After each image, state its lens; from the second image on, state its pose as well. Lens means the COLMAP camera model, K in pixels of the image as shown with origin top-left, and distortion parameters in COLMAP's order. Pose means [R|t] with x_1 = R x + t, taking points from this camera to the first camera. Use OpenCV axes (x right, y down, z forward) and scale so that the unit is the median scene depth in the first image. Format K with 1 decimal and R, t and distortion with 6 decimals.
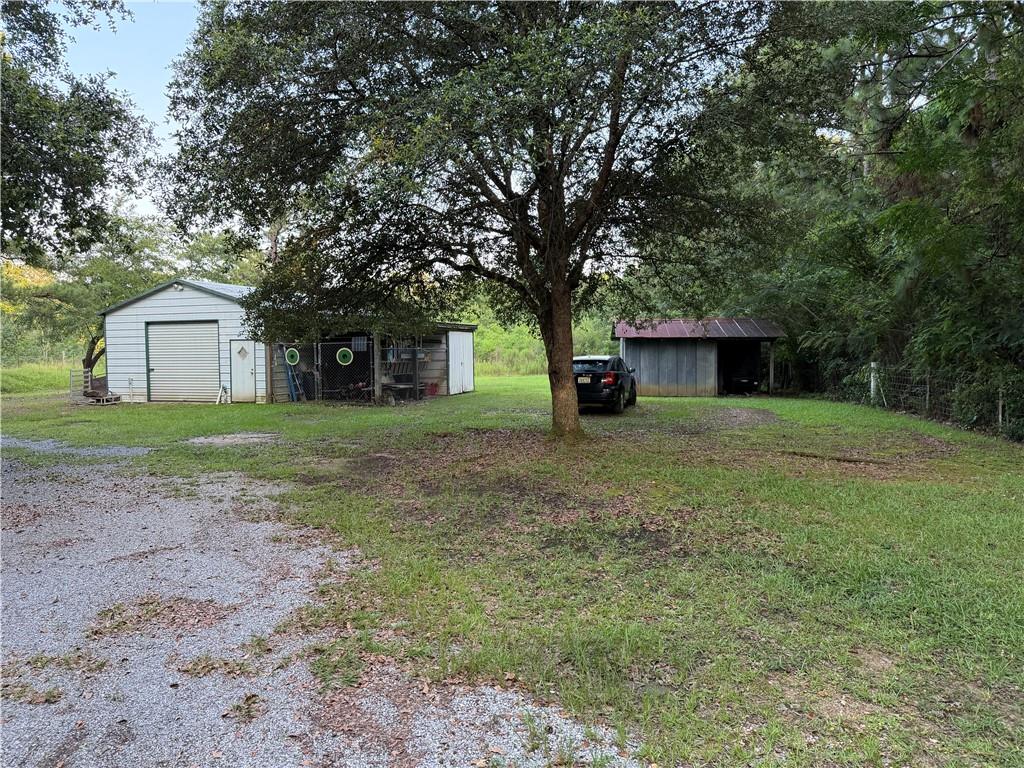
lens RADIAL K [[736.0, 0, 505.8], [0, 736.0, 386.1], [0, 0, 1]] dist [0.012055, -0.006371]
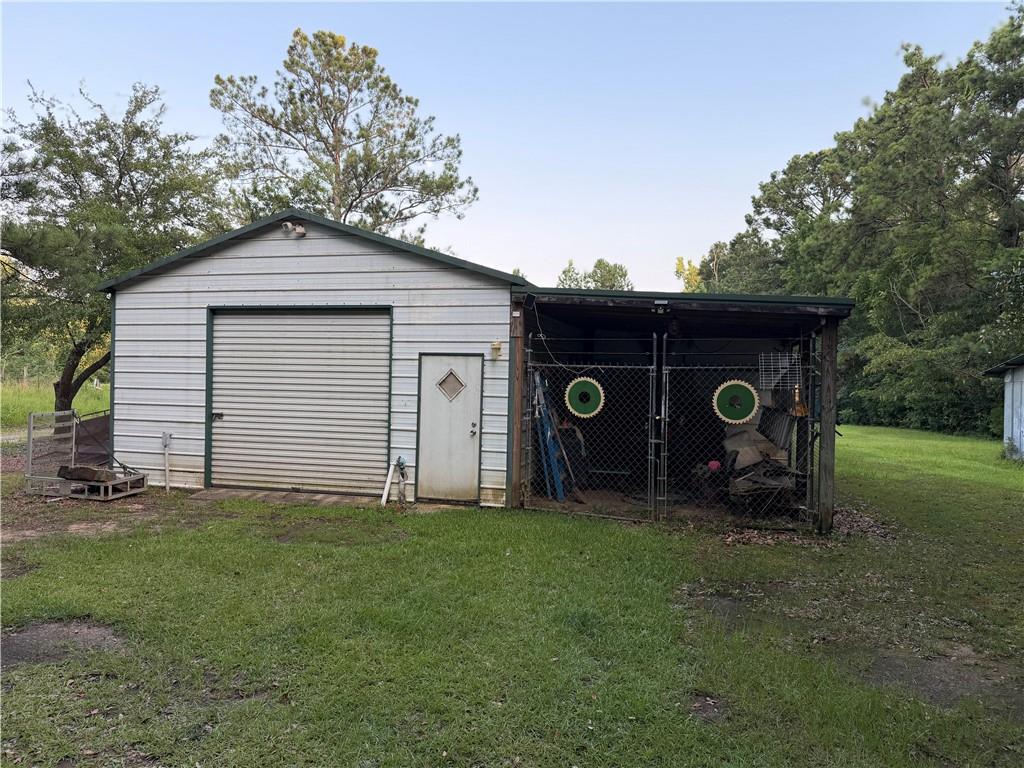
lens RADIAL K [[736.0, 0, 518.7], [0, 736.0, 382.6], [0, 0, 1]] dist [0.012055, -0.006371]
pose [[0.998500, 0.027606, 0.047289, -0.320154], [-0.025523, 0.998701, -0.044102, -0.027164], [-0.048445, 0.042828, 0.997907, 0.546314]]
